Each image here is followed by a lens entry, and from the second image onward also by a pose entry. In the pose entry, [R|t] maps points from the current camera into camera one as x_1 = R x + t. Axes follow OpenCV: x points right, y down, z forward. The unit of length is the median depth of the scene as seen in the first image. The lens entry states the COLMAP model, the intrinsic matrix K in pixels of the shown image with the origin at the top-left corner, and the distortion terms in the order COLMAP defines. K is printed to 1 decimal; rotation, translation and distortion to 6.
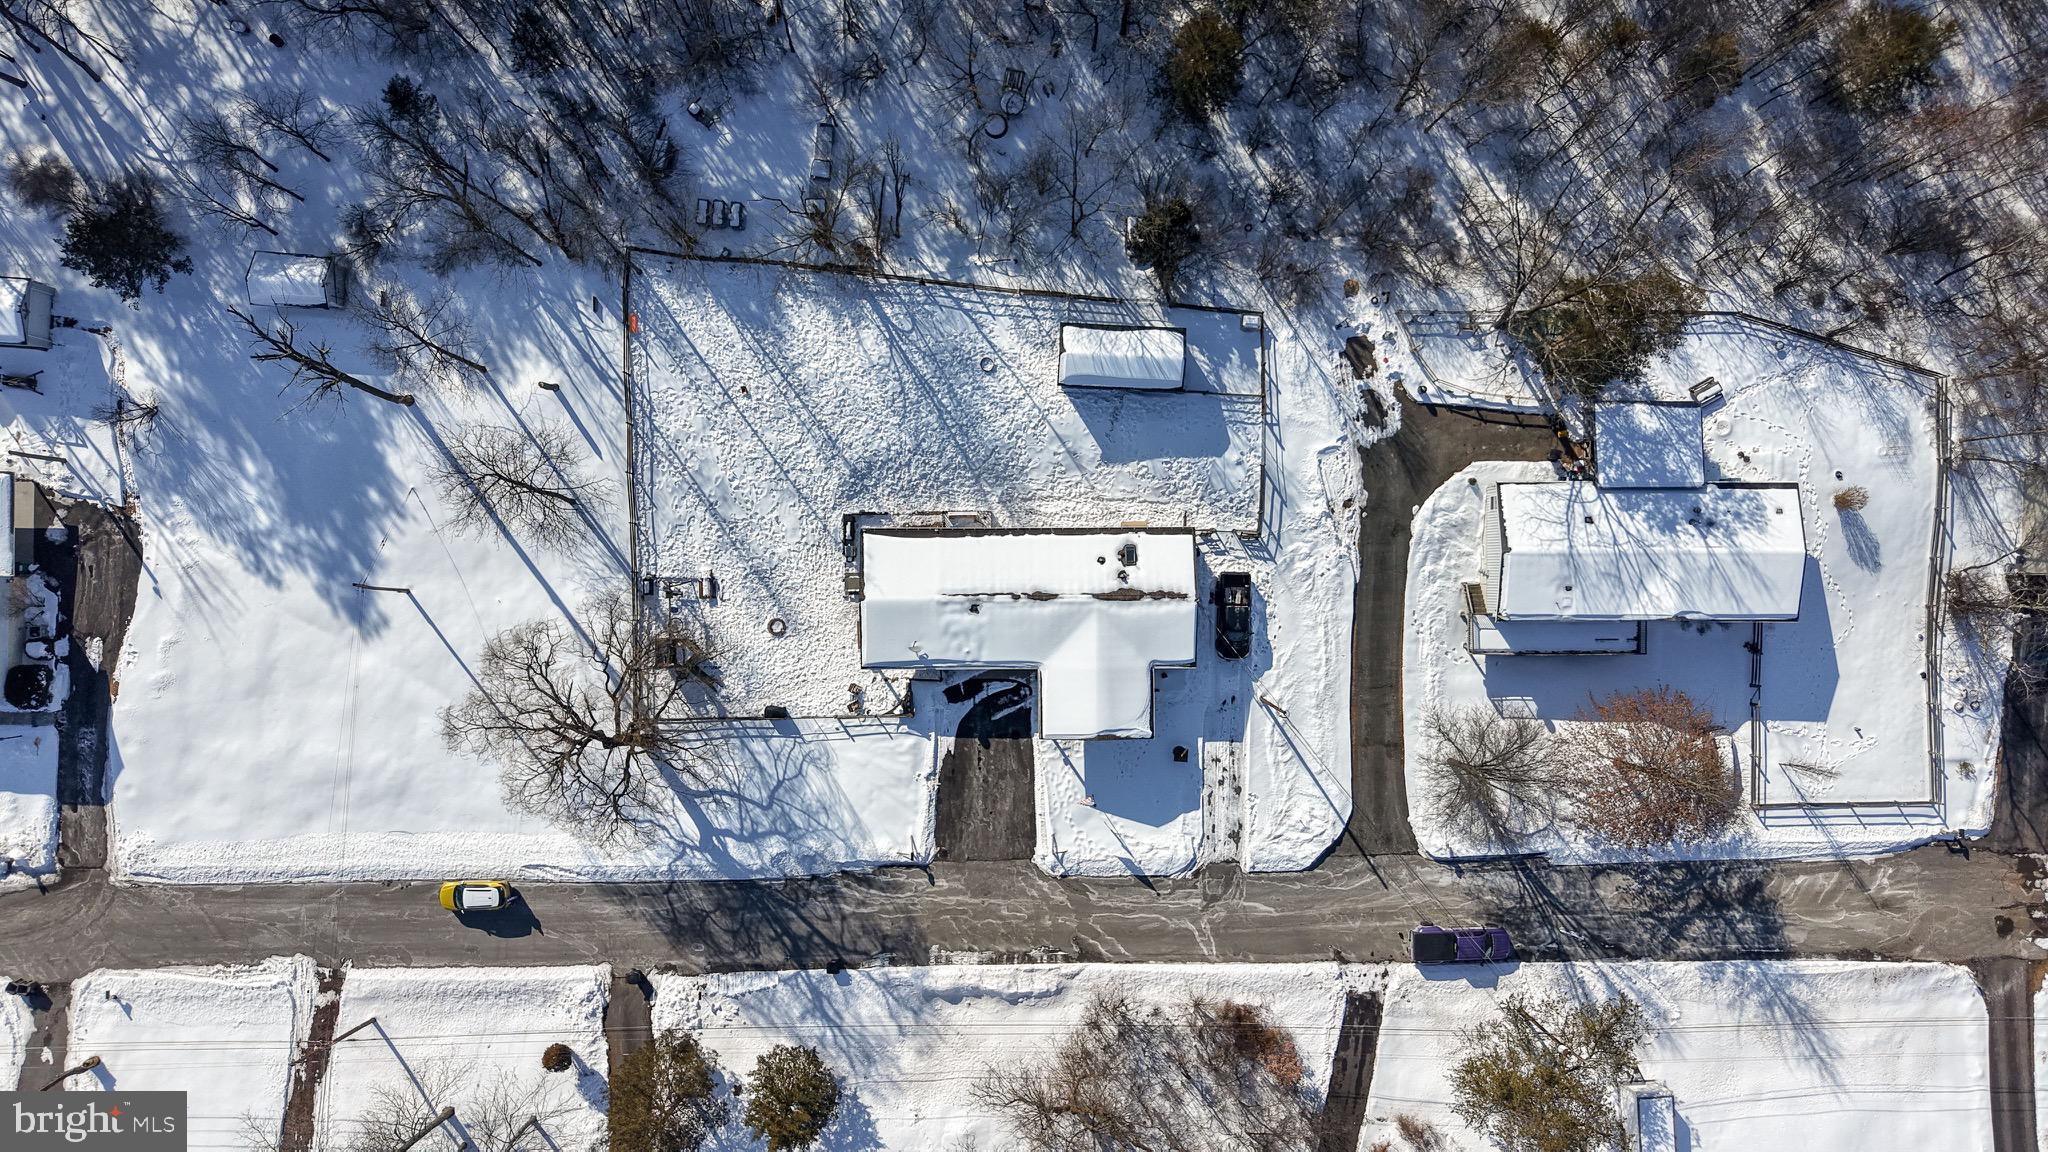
lens RADIAL K [[1372.3, 0, 1009.1], [0, 1372.3, 573.5], [0, 0, 1]] dist [0.010500, -0.013182]
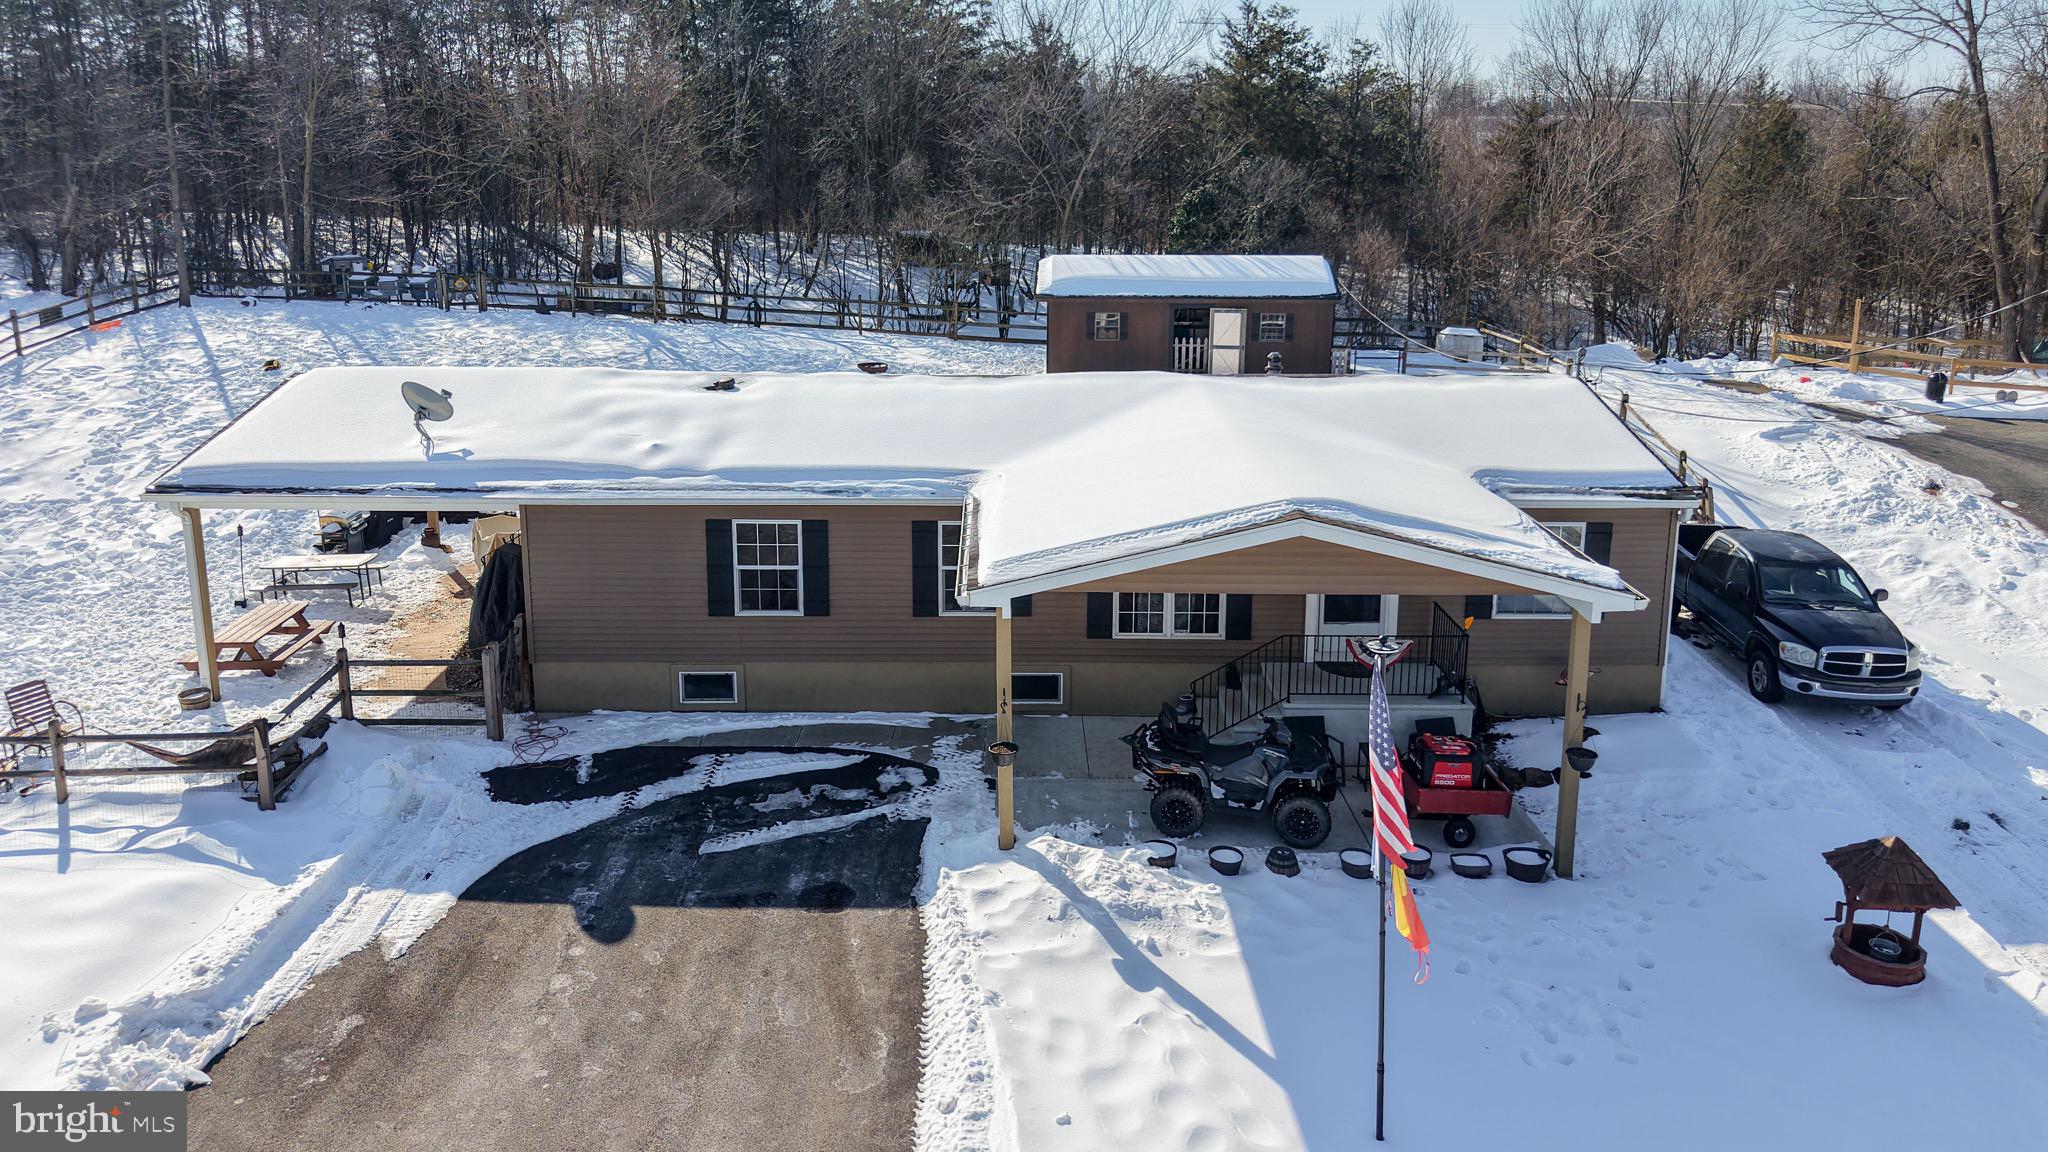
lens RADIAL K [[1372.3, 0, 1009.1], [0, 1372.3, 573.5], [0, 0, 1]] dist [0.010500, -0.013182]
pose [[0.999843, -0.017248, -0.003982, 0.028278], [0.001299, 0.295864, -0.955229, 0.266006], [0.017654, 0.955074, 0.295840, 0.920382]]
